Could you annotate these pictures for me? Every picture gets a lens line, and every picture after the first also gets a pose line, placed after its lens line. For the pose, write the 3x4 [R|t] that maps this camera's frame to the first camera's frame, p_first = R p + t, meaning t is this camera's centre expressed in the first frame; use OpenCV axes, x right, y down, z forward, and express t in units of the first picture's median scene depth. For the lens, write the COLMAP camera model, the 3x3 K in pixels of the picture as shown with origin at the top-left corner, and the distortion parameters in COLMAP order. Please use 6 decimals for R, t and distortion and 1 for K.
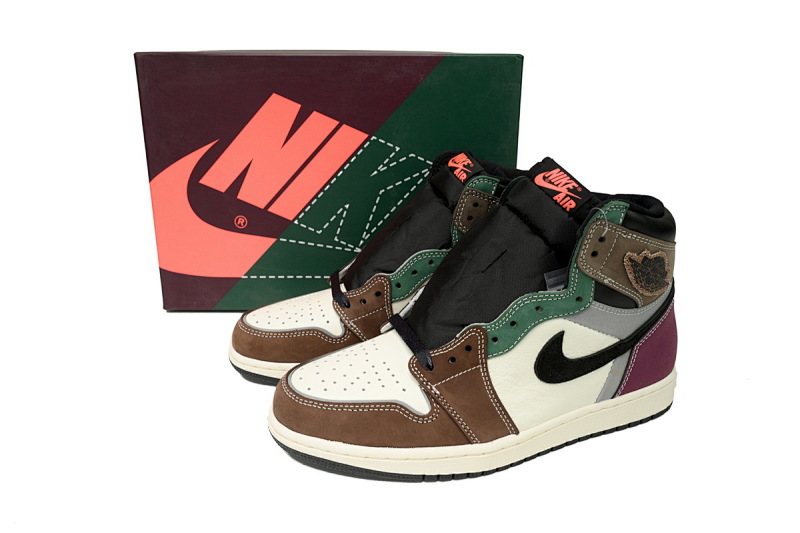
lens RADIAL K [[574.2, 0, 400.0], [0, 574.2, 266.5], [0, 0, 1]] dist [0.002478, -0.000406]
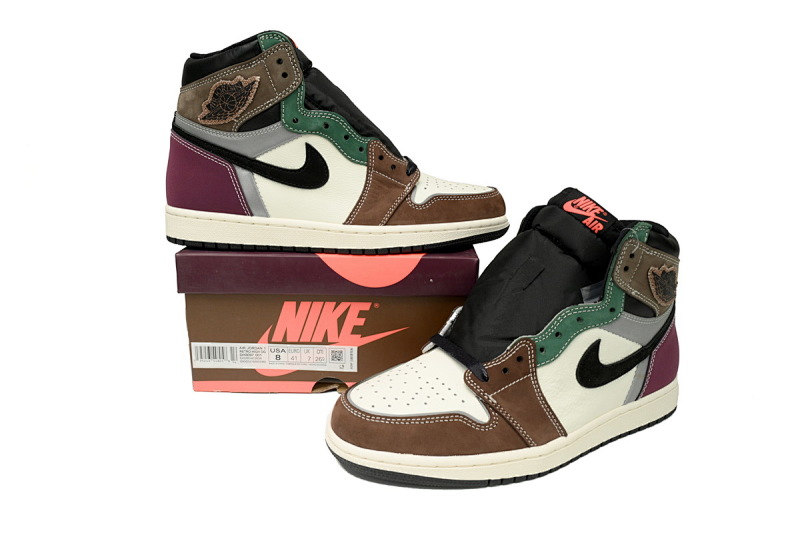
lens RADIAL K [[574.2, 0, 400.0], [0, 574.2, 266.5], [0, 0, 1]] dist [0.002478, -0.000406]
pose [[0.988973, -0.025953, 0.145802, -0.260484], [0.037745, 0.996183, -0.078705, 0.044593], [-0.143203, 0.083340, 0.986178, -0.060312]]
